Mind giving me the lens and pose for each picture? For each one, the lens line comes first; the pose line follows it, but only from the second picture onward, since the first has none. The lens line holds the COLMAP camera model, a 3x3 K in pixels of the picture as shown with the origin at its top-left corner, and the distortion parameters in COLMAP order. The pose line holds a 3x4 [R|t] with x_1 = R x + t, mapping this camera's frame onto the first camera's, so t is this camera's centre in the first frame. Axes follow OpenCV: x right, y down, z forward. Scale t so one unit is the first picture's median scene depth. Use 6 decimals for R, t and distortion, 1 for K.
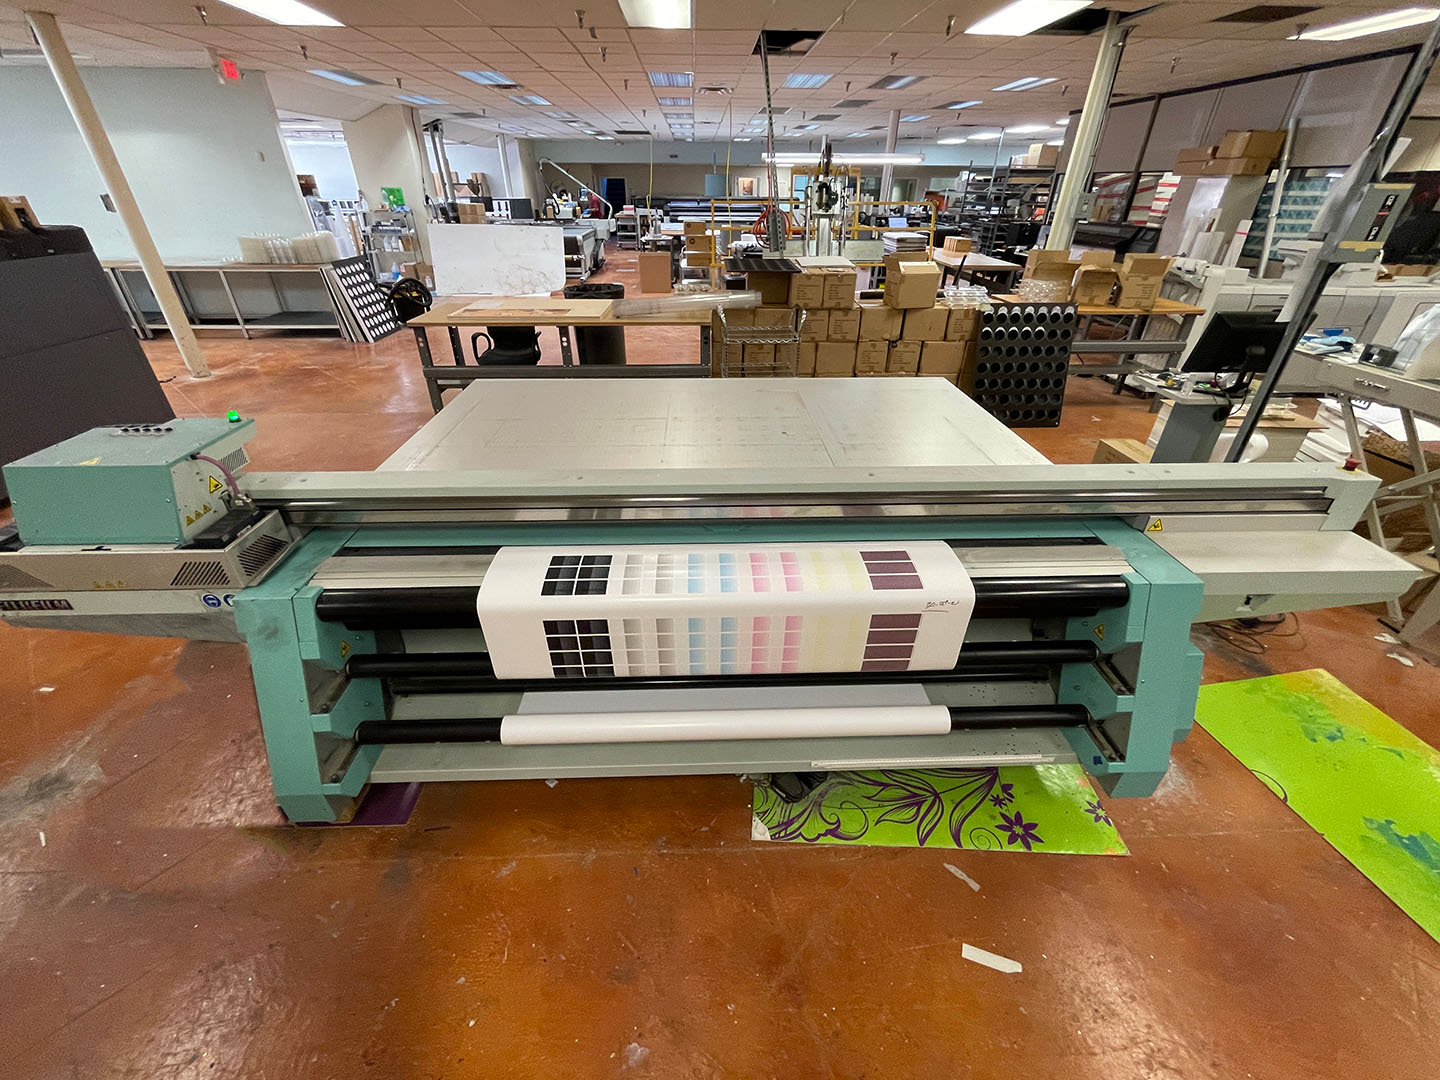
lens RADIAL K [[583.6, 0, 720.0], [0, 583.6, 540.0], [0, 0, 1]] dist [-0.000227, -0.000279]
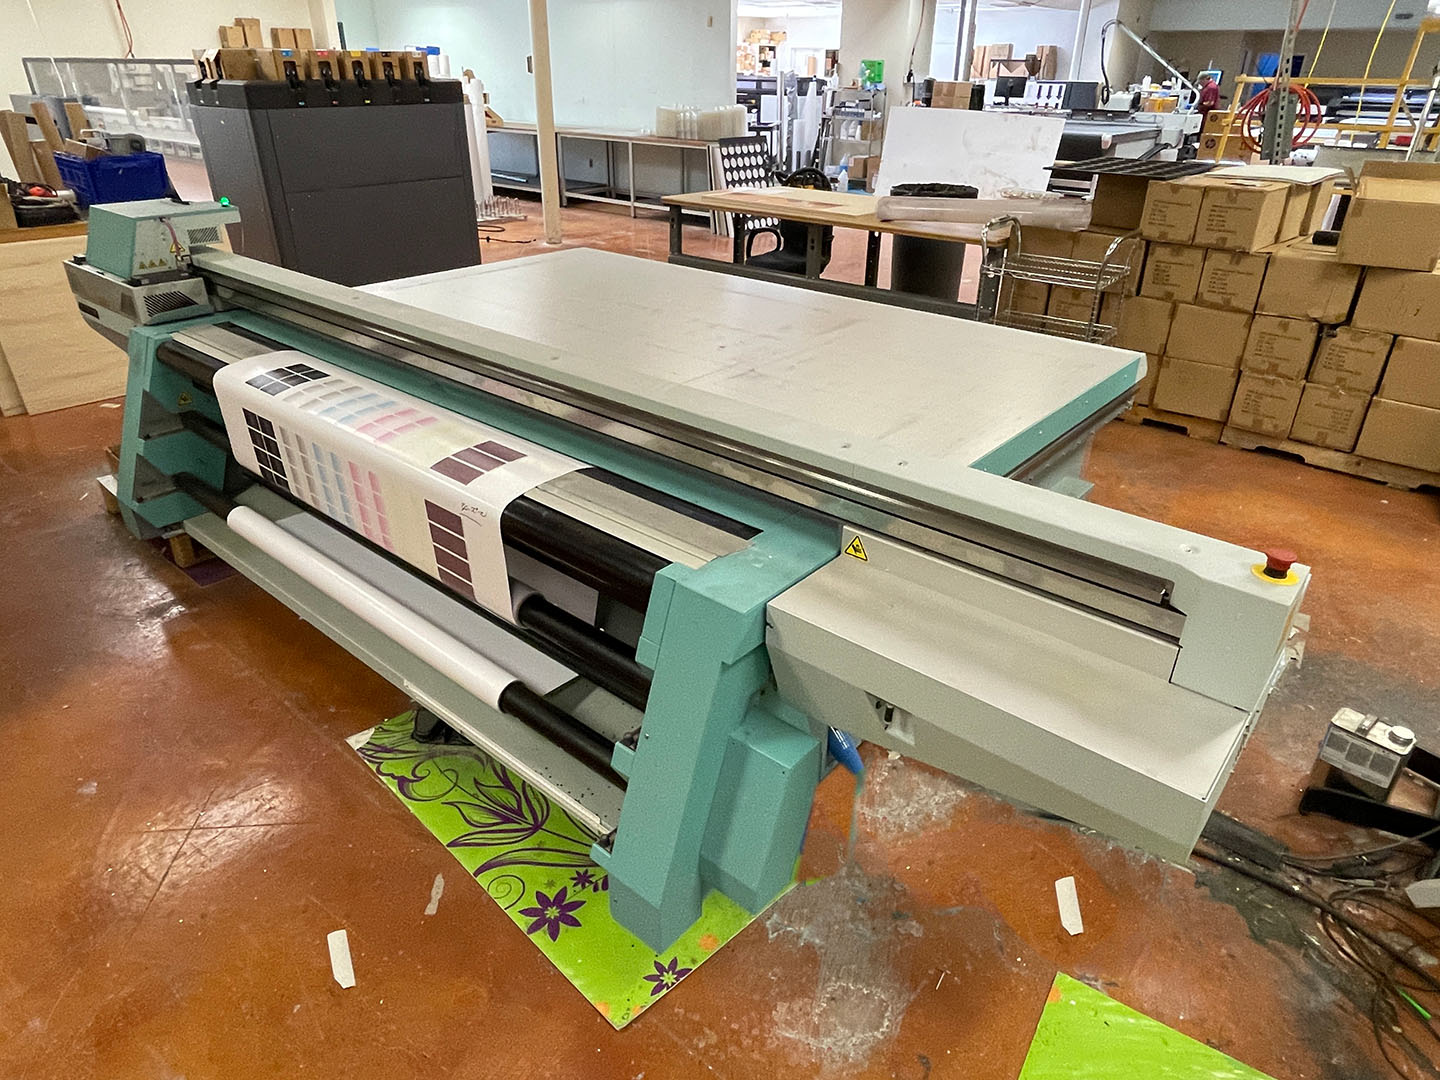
lens RADIAL K [[900.8, 0, 720.0], [0, 900.8, 540.0], [0, 0, 1]] dist [-0.000909, -0.001209]
pose [[0.734943, 0.320116, -0.597816, 0.982389], [-0.359107, 0.931534, 0.057335, -0.028735], [0.575240, 0.172542, 0.799580, 0.176477]]
